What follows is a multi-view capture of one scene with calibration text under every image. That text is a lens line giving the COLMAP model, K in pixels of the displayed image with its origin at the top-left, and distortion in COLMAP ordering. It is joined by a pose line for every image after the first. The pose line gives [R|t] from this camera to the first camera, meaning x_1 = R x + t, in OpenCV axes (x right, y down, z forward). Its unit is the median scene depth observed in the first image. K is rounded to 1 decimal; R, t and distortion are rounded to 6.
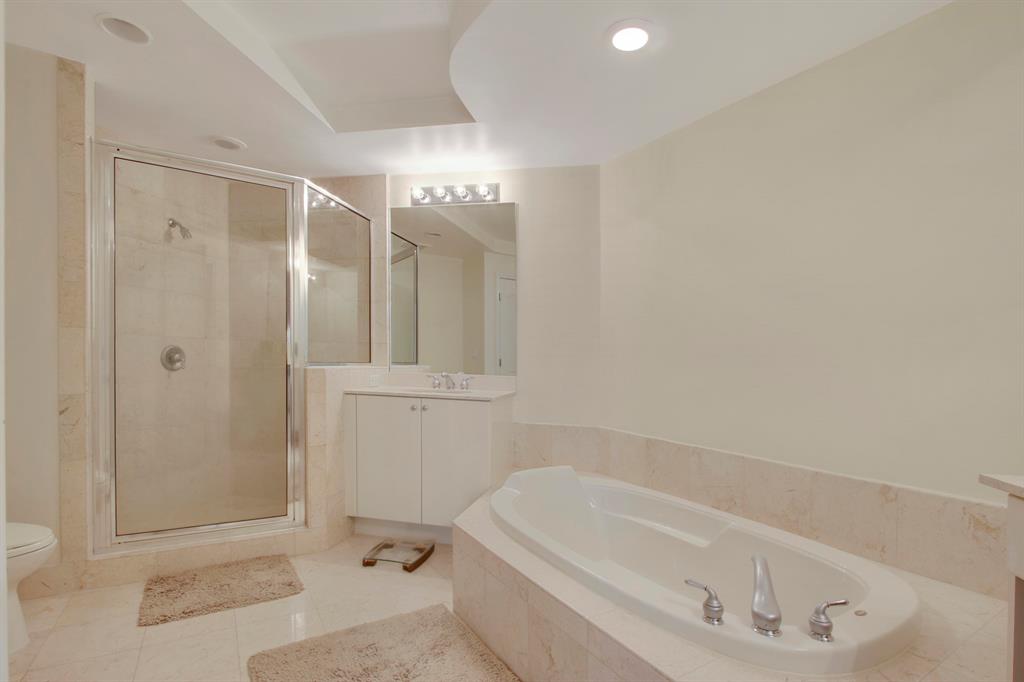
lens RADIAL K [[487.3, 0, 533.8], [0, 487.3, 357.0], [0, 0, 1]] dist [-0.015950, -0.000352]
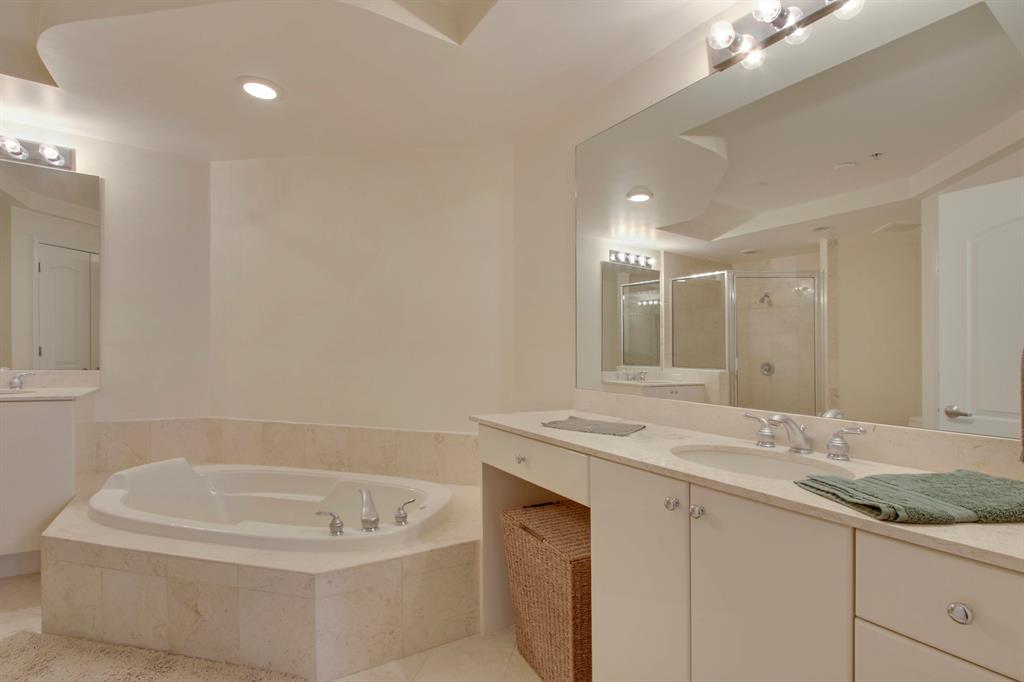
lens RADIAL K [[473.9, 0, 516.7], [0, 473.9, 360.0], [0, 0, 1]] dist [-0.005549, -0.000118]
pose [[0.719631, -0.015947, 0.694174, -0.131767], [-0.010971, 0.999350, 0.034332, -0.026852], [-0.694270, -0.032322, 0.718988, -0.235481]]
